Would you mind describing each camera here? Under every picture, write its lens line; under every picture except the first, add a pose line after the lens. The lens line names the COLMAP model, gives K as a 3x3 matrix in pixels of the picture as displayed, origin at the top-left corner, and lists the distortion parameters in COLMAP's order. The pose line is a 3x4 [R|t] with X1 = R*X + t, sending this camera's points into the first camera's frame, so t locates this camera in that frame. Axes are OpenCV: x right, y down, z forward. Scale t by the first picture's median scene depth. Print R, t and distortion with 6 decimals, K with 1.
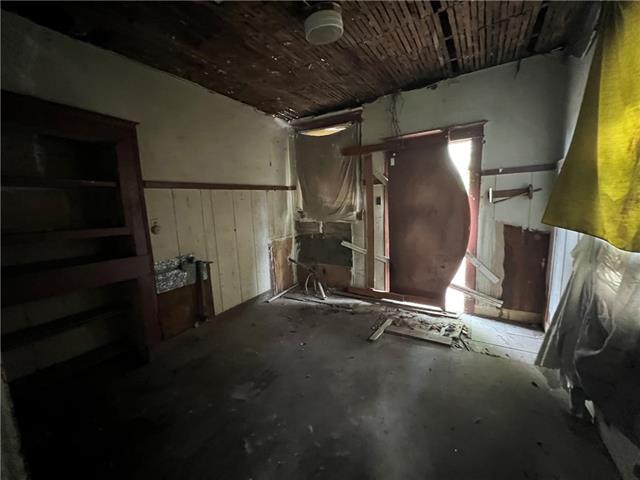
lens RADIAL K [[257.2, 0, 319.7], [0, 257.2, 241.5], [0, 0, 1]] dist [-0.000375, -0.000027]
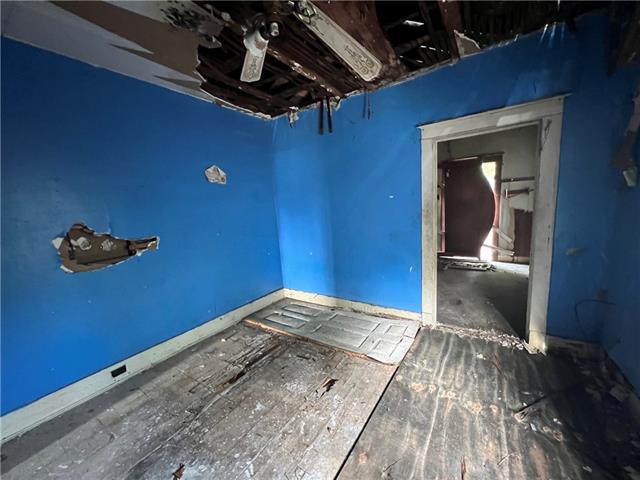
lens RADIAL K [[257.2, 0, 320.6], [0, 257.2, 240.8], [0, 0, 1]] dist [-0.000375, -0.000027]
pose [[0.998759, -0.017638, -0.046586, -0.550603], [0.018345, 0.999722, 0.014810, 0.102796], [0.046312, -0.015646, 0.998804, -0.852183]]
